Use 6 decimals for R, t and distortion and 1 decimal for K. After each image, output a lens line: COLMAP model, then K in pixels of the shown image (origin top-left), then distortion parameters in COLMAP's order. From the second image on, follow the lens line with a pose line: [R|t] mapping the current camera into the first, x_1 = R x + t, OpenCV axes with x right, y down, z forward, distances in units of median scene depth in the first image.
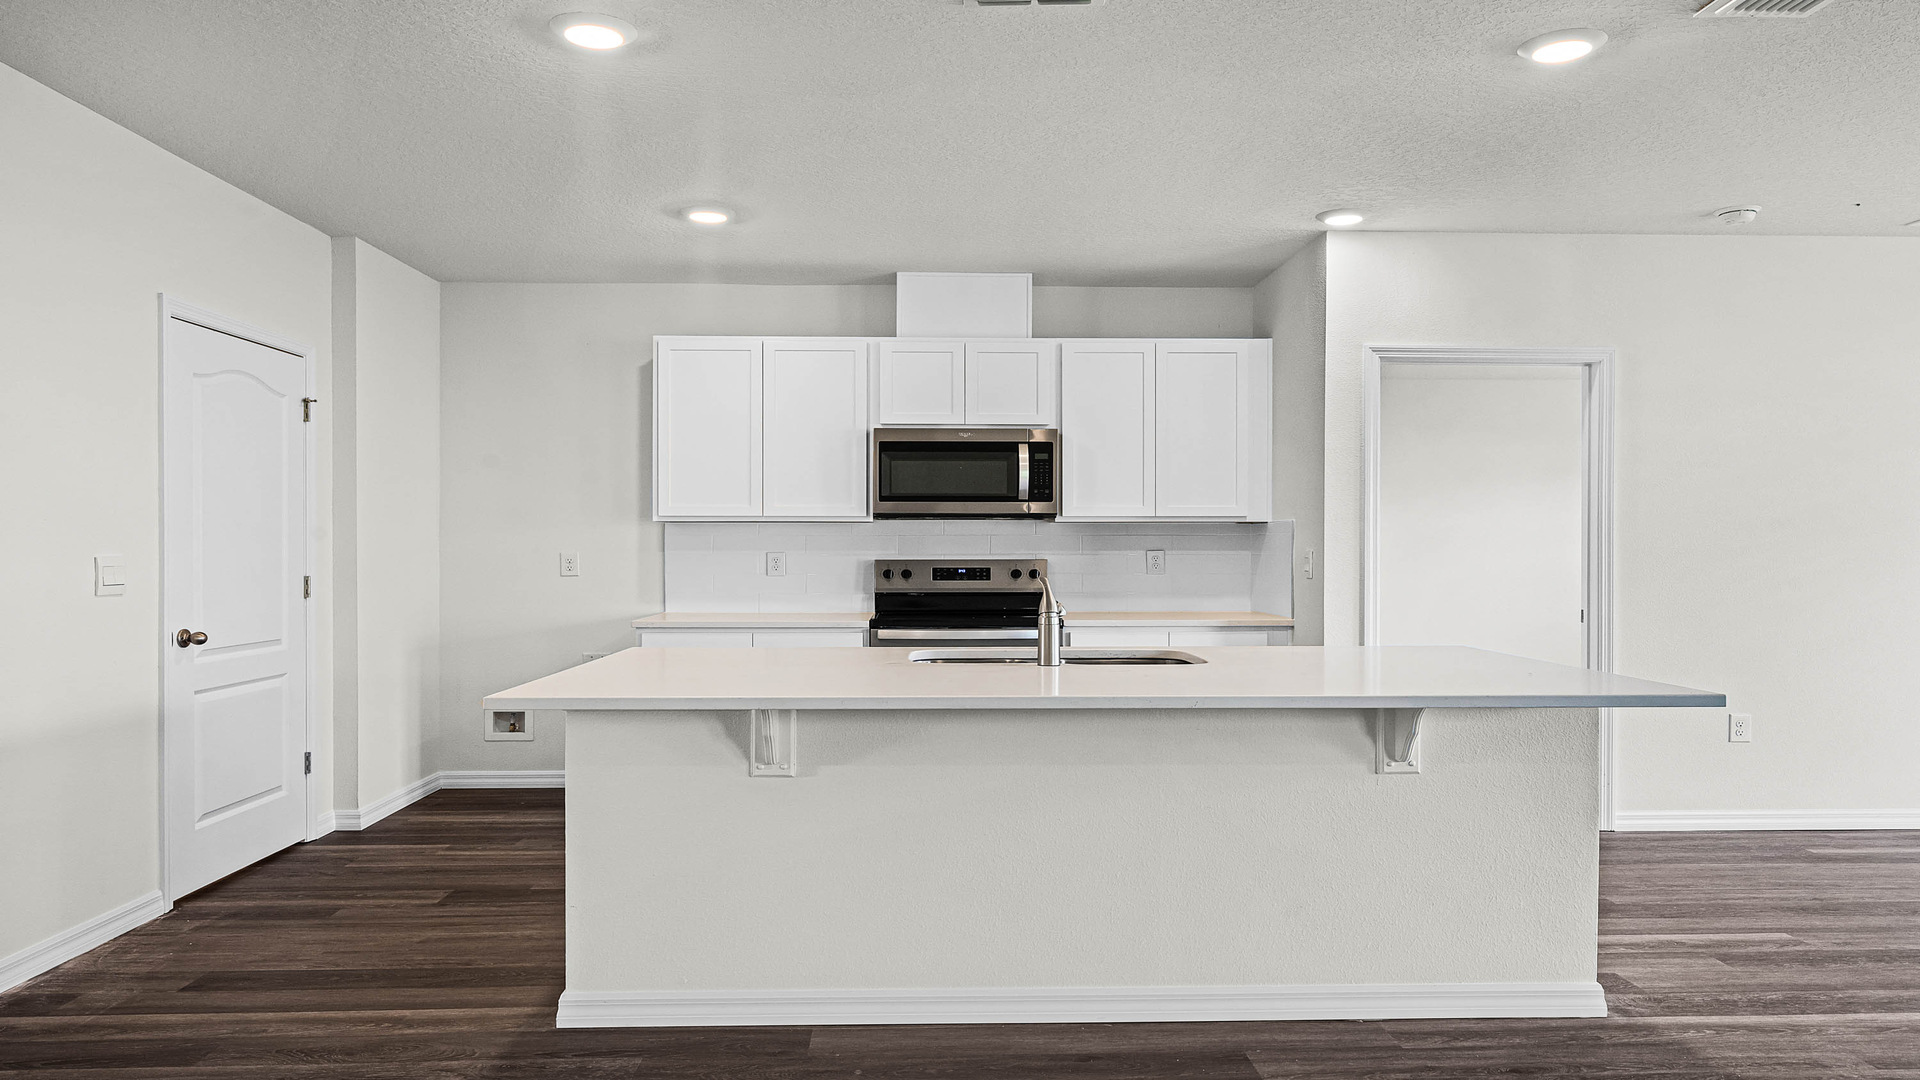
lens RADIAL K [[1289.1, 0, 954.6], [0, 1289.1, 550.6], [0, 0, 1]] dist [0.004364, -0.001345]
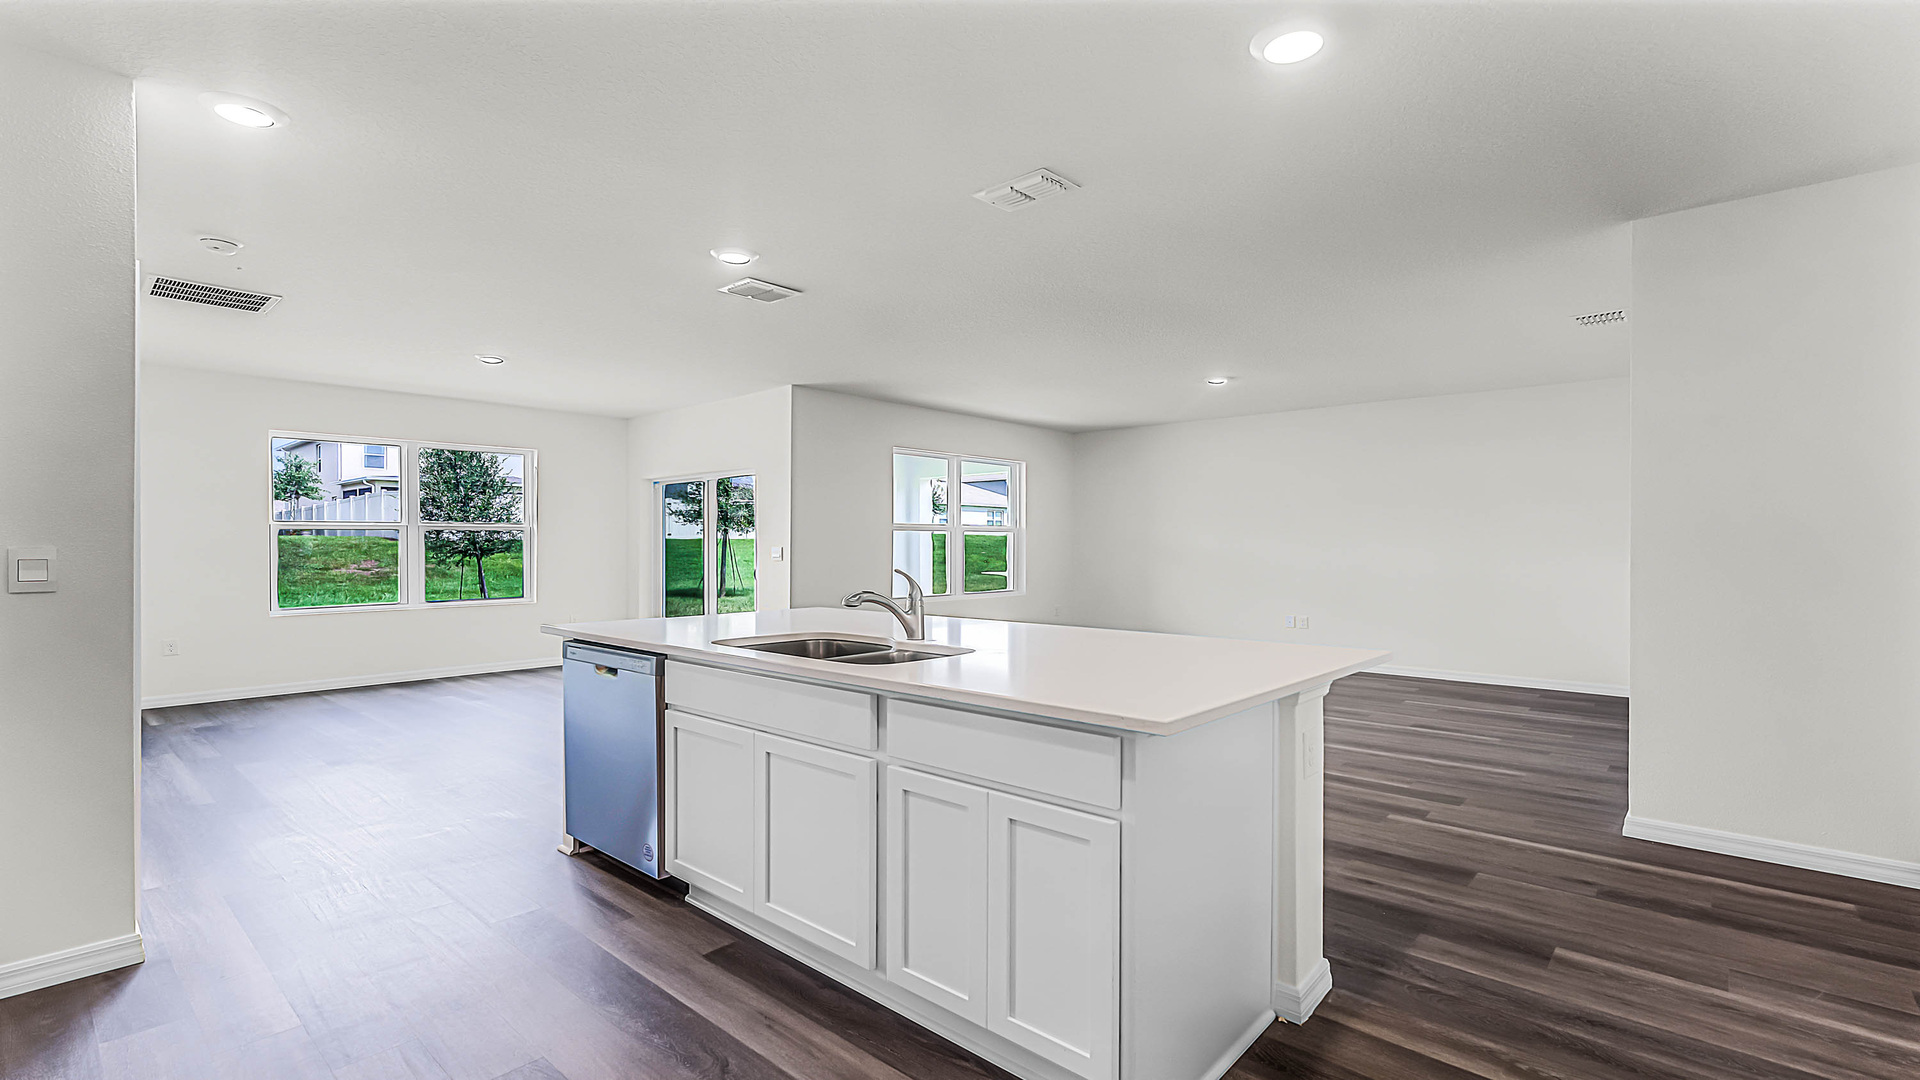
lens RADIAL K [[846.4, 0, 954.8], [0, 846.4, 542.5], [0, 0, 1]] dist [-0.000153, 0.000268]
pose [[-0.720876, 0.001046, 0.693064, -0.315112], [-0.000565, 0.999998, -0.002097, -0.001157], [-0.693064, -0.001904, -0.720873, 0.952283]]
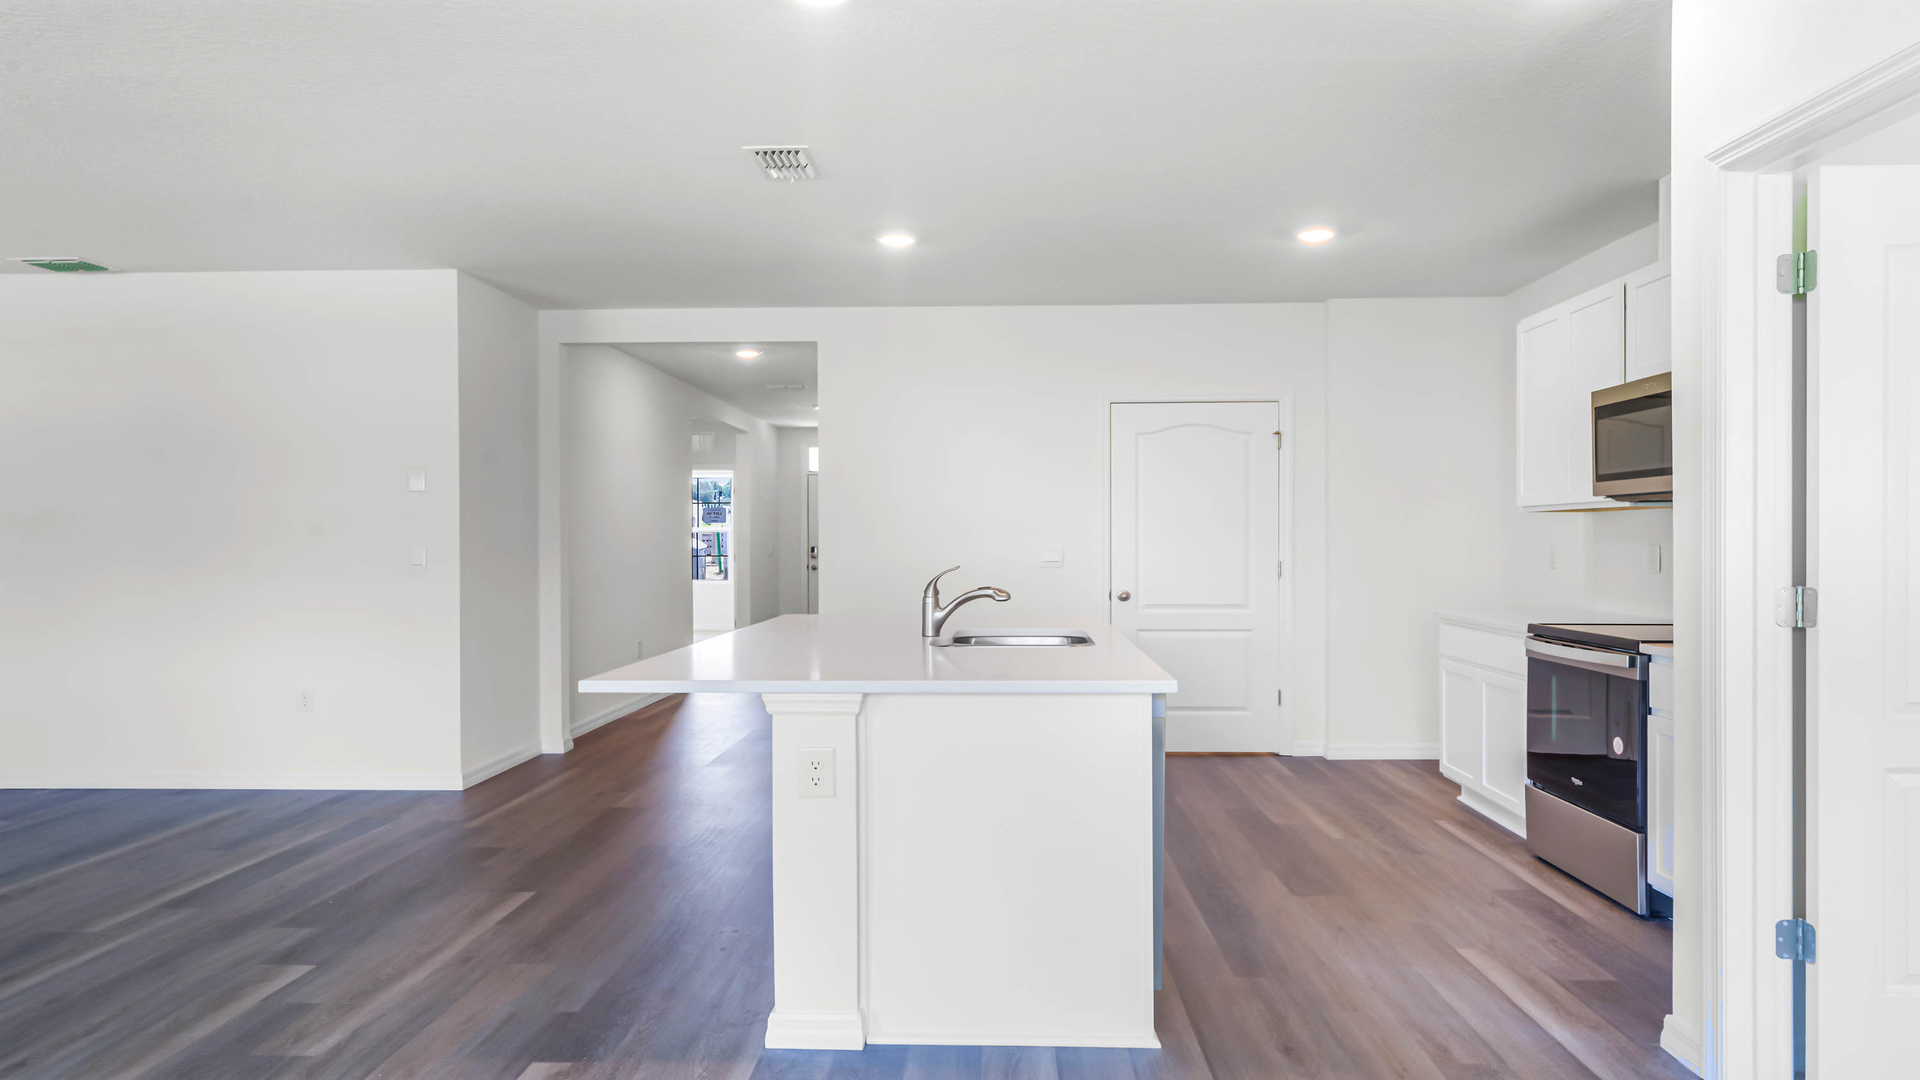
lens RADIAL K [[1289.1, 0, 954.6], [0, 1289.1, 550.6], [0, 0, 1]] dist [0.004364, -0.001345]
pose [[-0.068832, 0.006506, -0.997607, 0.797256], [0.000715, 0.999979, 0.006472, -0.000745], [0.997628, -0.000268, -0.068835, 0.674834]]
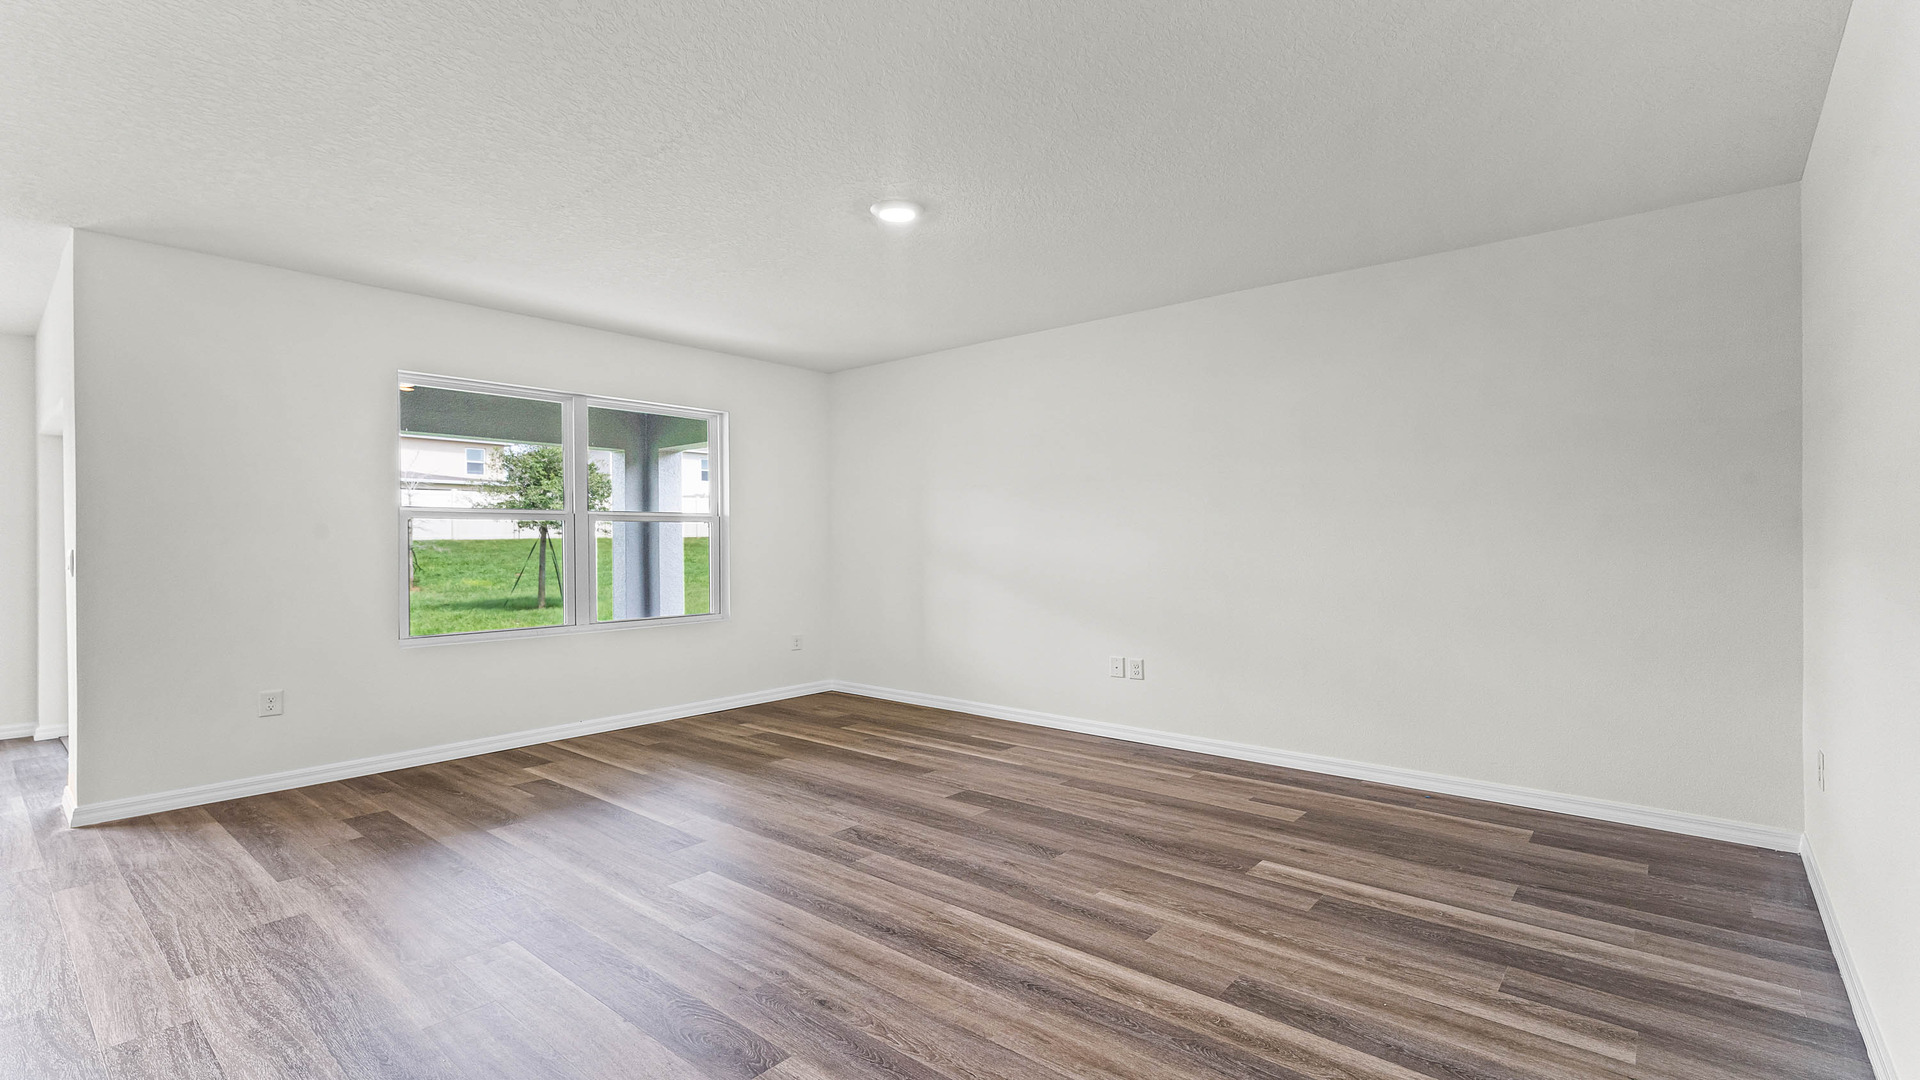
lens RADIAL K [[839.3, 0, 955.5], [0, 839.3, 547.9], [0, 0, 1]] dist [0.002410, 0.000631]
pose [[-0.742455, 0.001925, 0.669893, -0.185538], [0.010291, 0.999911, 0.008532, 0.002582], [-0.669817, 0.013228, -0.742409, 0.257055]]
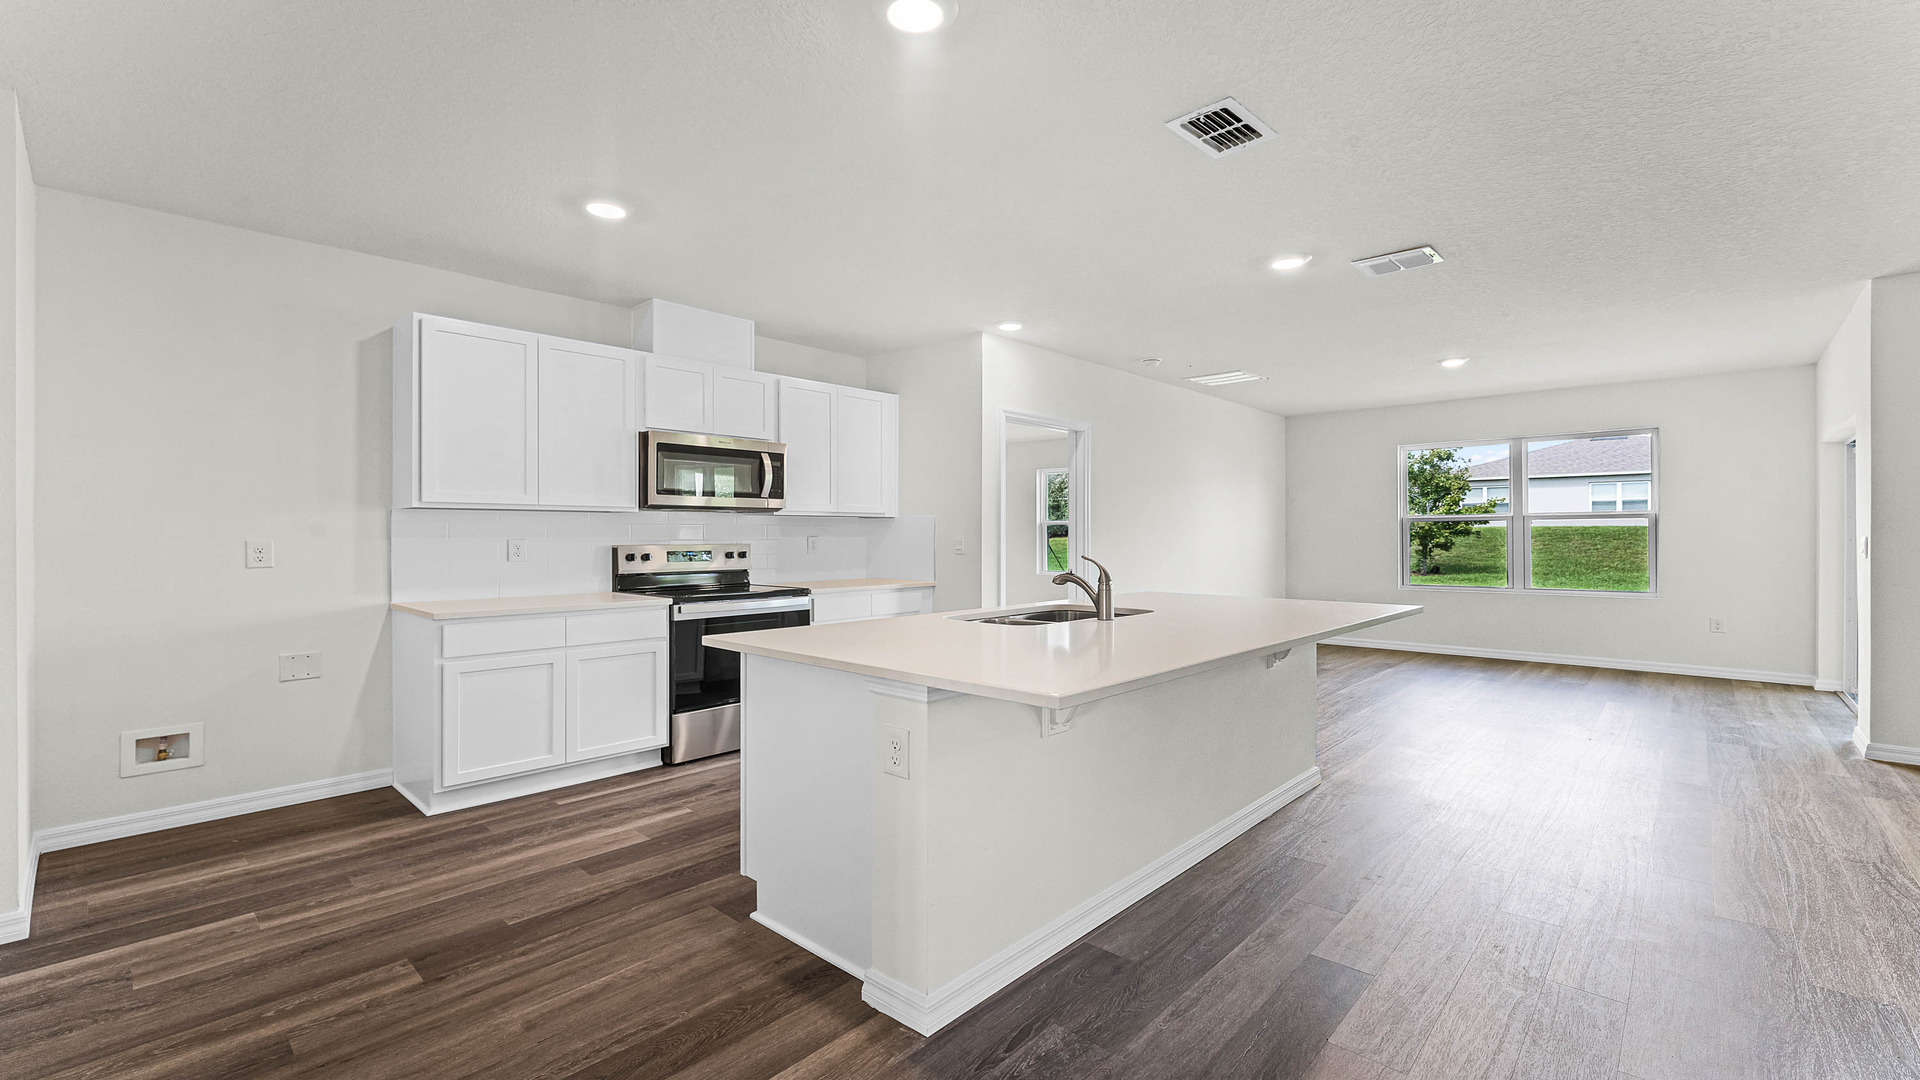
lens RADIAL K [[808.0, 0, 965.0], [0, 808.0, 537.0], [0, 0, 1]] dist [-0.002822, 0.000001]
pose [[0.698422, -0.002631, 0.715681, -0.392738], [0.003000, 0.999995, 0.000748, 0.000139], [-0.715680, 0.001624, 0.698427, 0.309778]]
